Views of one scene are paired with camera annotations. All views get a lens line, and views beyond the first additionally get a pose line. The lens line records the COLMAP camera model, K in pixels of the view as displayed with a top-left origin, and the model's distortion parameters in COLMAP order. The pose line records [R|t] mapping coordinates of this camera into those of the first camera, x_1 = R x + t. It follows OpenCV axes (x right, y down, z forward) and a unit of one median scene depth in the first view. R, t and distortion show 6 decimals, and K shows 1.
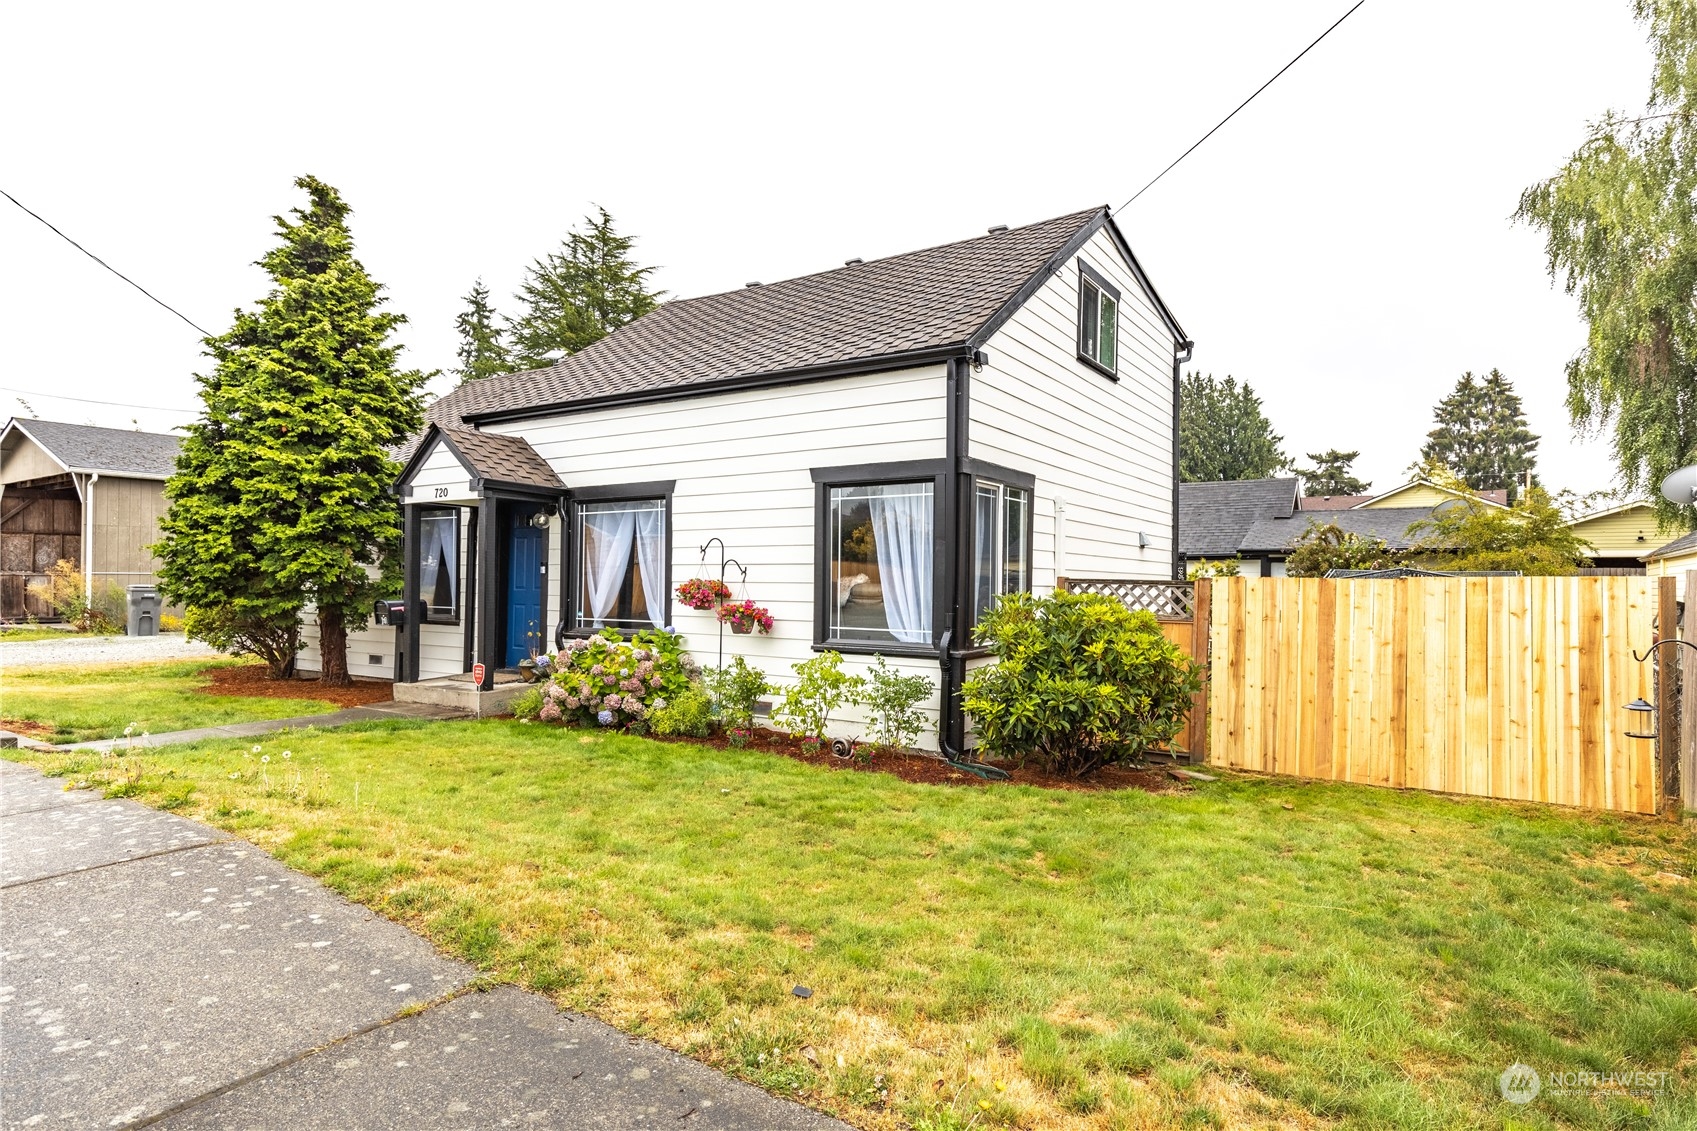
lens RADIAL K [[923.2, 0, 850.5], [0, 923.2, 566.9], [0, 0, 1]] dist [-0.005284, -0.000084]
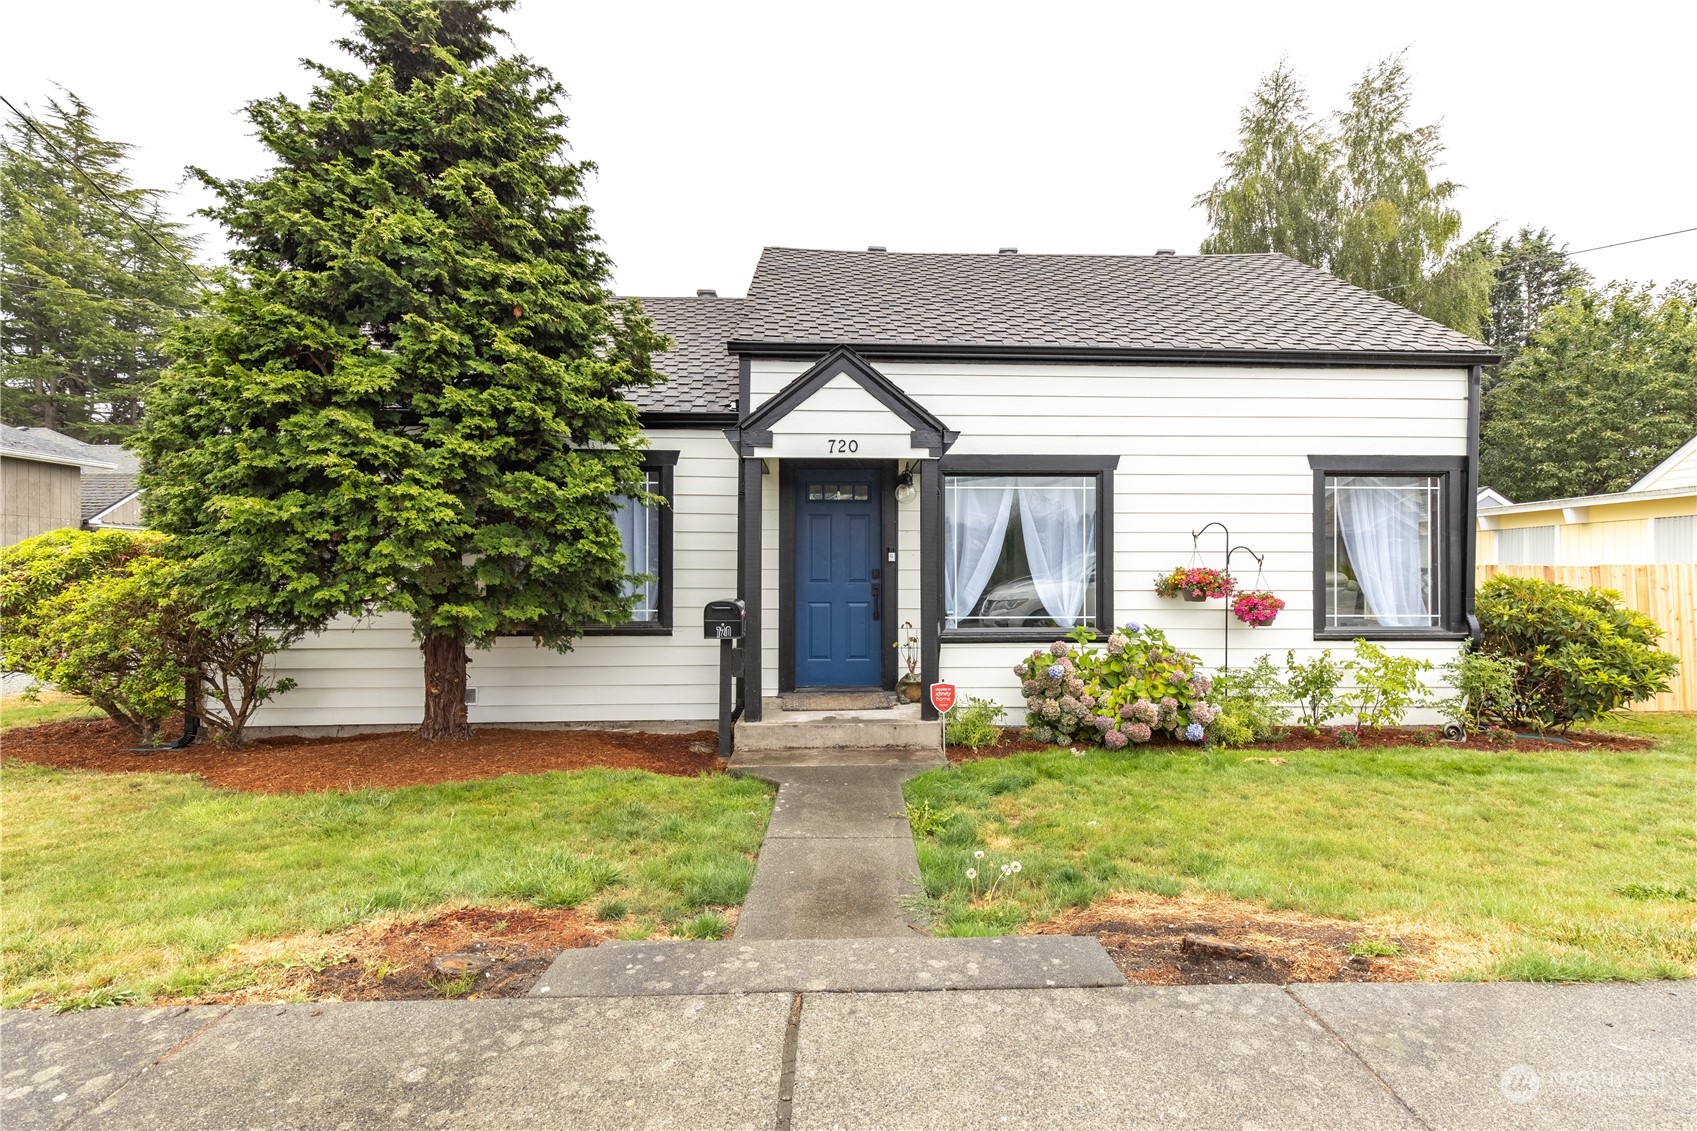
lens RADIAL K [[762.5, 0, 850.8], [0, 762.5, 572.0], [0, 0, 1]] dist [0.015496, -0.000613]
pose [[0.815700, -0.005006, 0.578453, -0.777129], [-0.004858, 0.999868, 0.015503, 0.006612], [-0.578454, -0.015456, 0.815568, 0.521061]]
